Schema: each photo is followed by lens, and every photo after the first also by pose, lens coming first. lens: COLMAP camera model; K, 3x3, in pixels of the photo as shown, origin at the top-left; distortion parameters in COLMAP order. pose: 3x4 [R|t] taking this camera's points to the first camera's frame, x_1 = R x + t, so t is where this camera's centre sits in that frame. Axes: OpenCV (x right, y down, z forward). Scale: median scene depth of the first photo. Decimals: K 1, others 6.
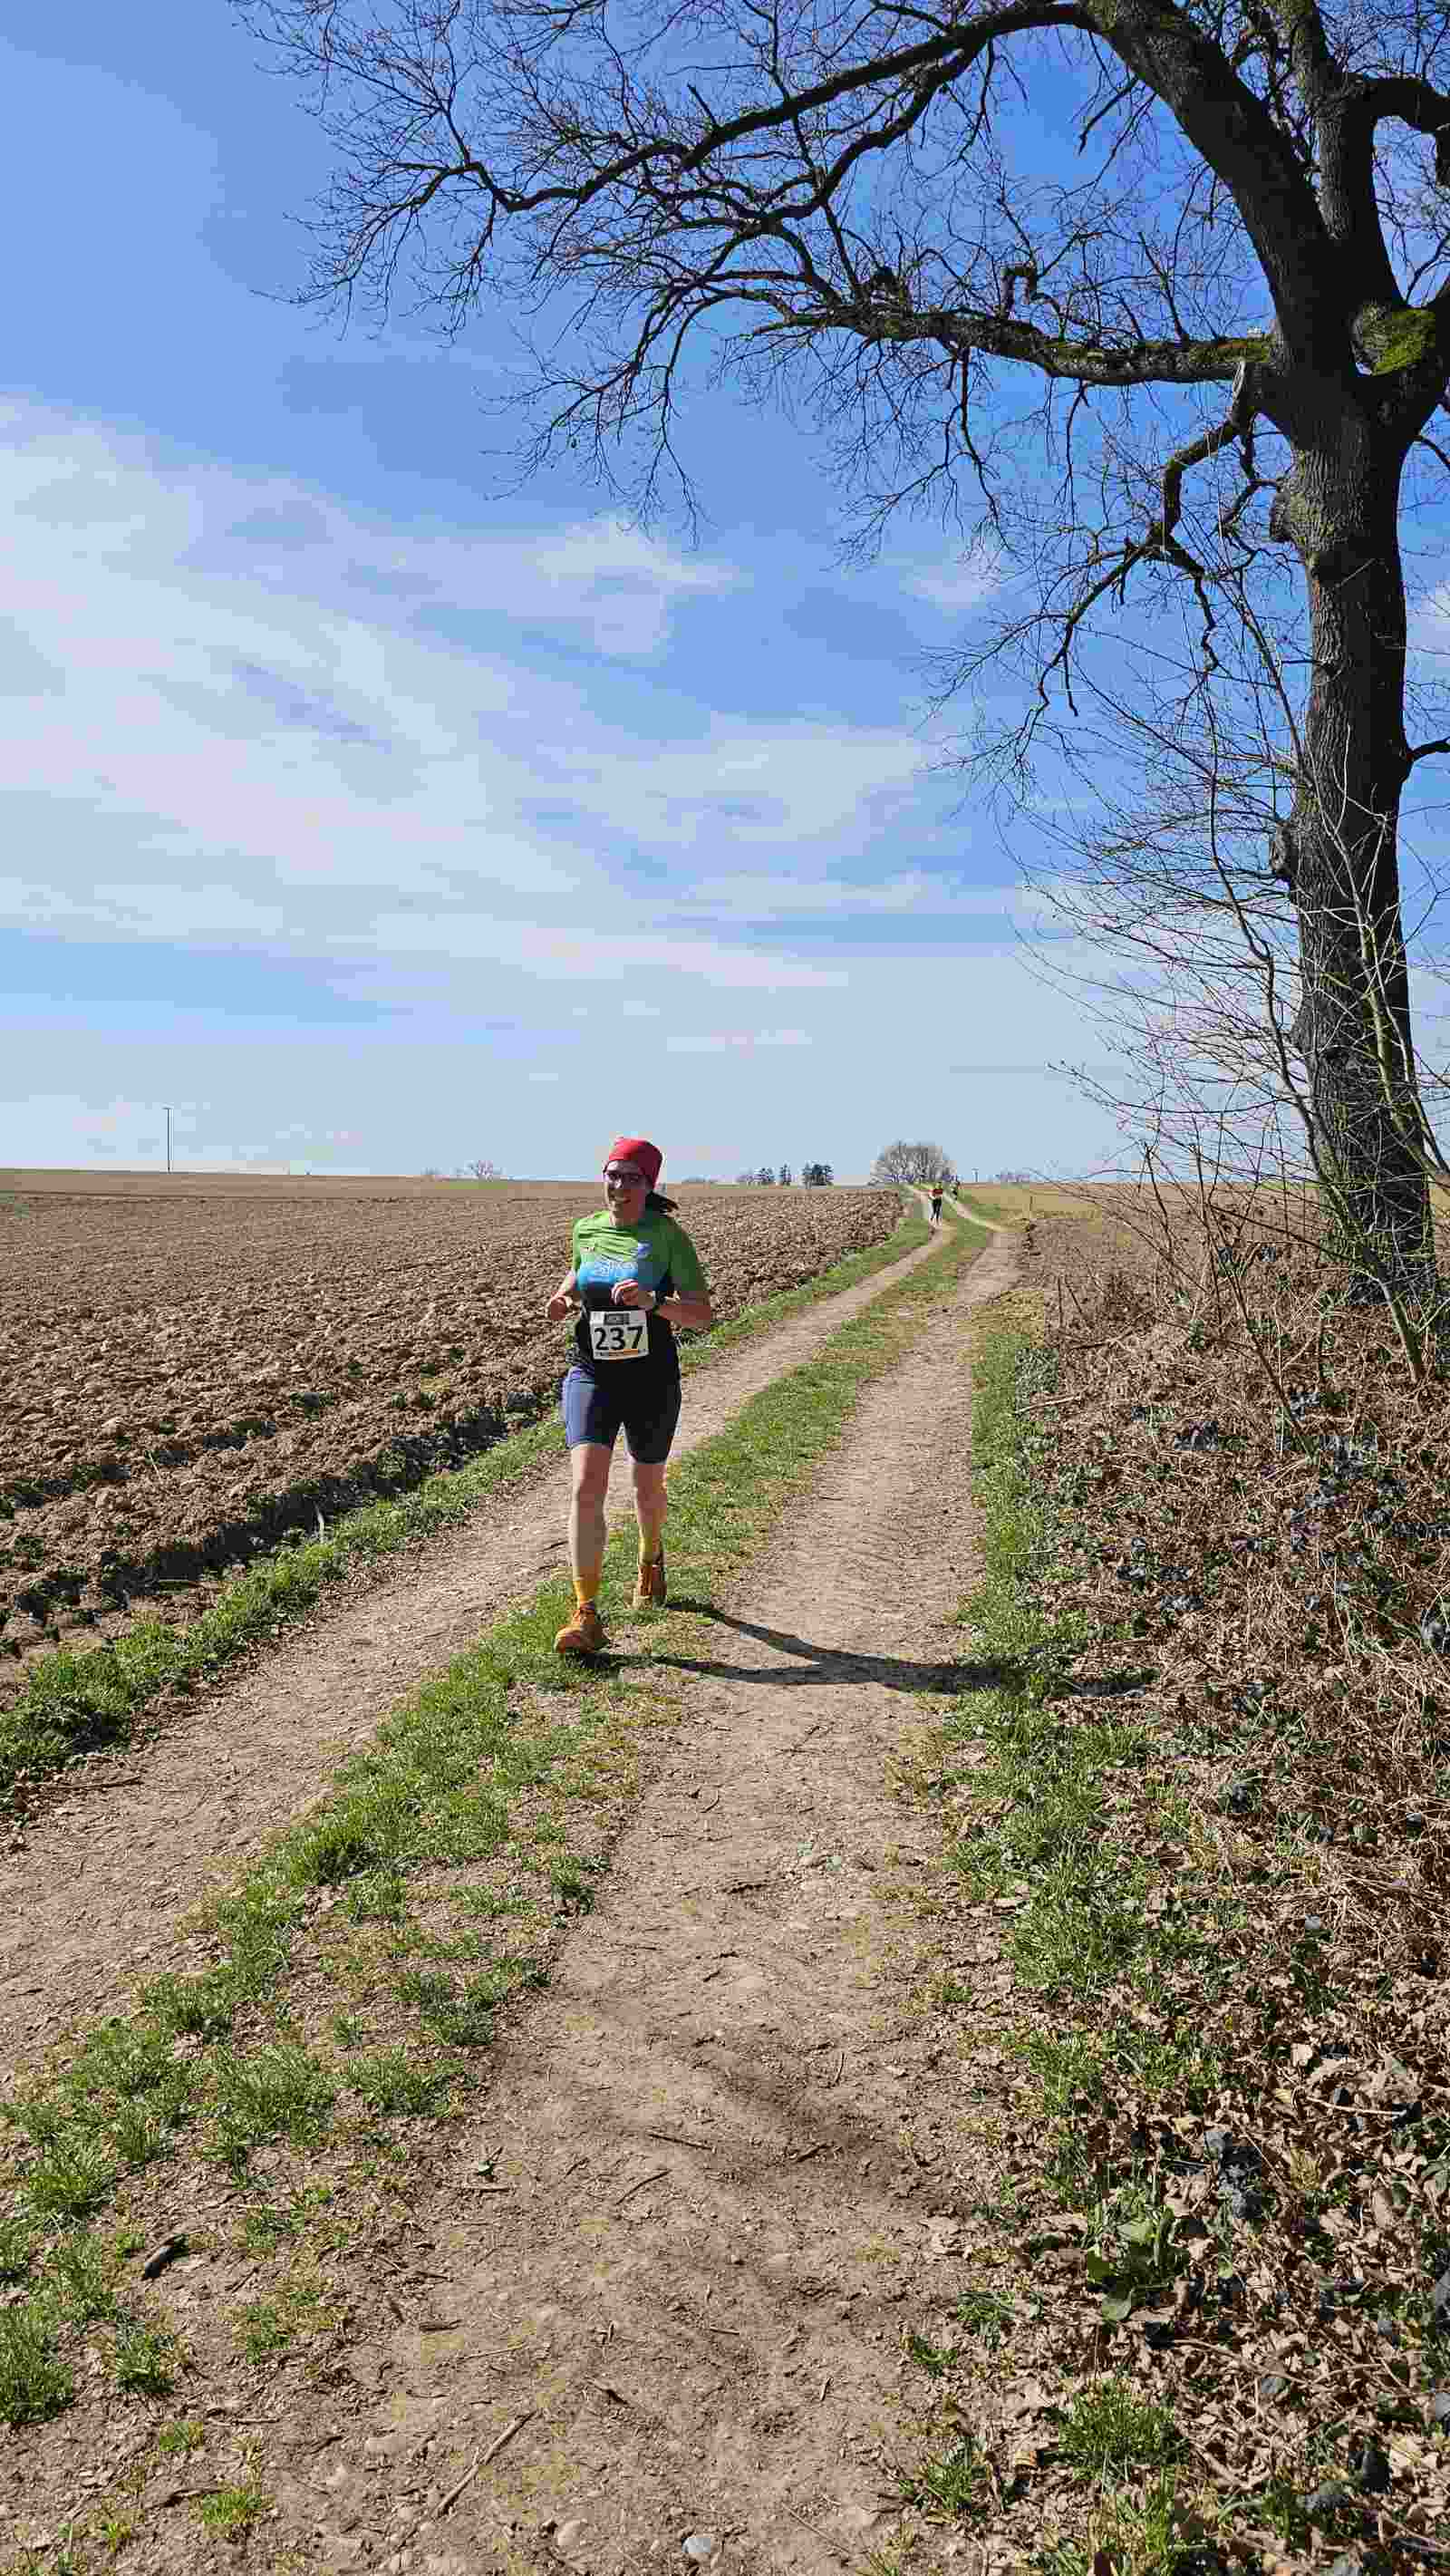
lens RADIAL K [[1627.8, 0, 716.6], [0, 1627.8, 1286.4], [0, 0, 1]] dist [0.006311, 0.000430]
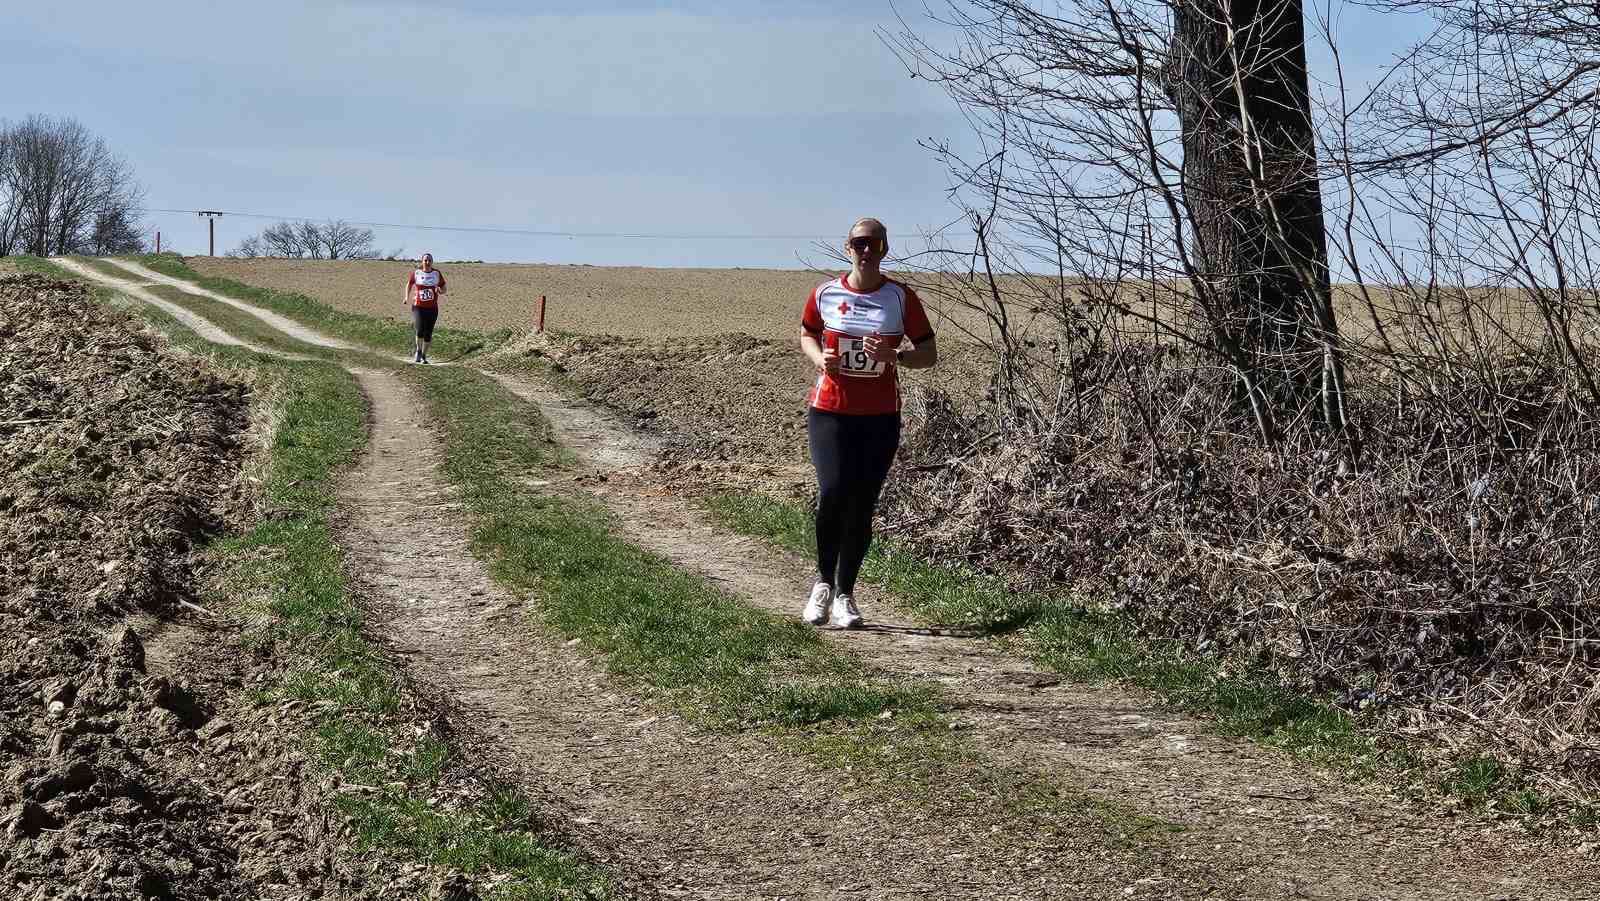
lens RADIAL K [[3257.1, 0, 800.4], [0, 3257.1, 450.7], [0, 0, 1]] dist [-0.070965, 0.000000]
pose [[0.973868, 0.000039, 0.227116, -0.289622], [0.001374, 0.999981, -0.006060, 0.052453], [-0.227112, 0.006214, 0.973849, -0.821150]]
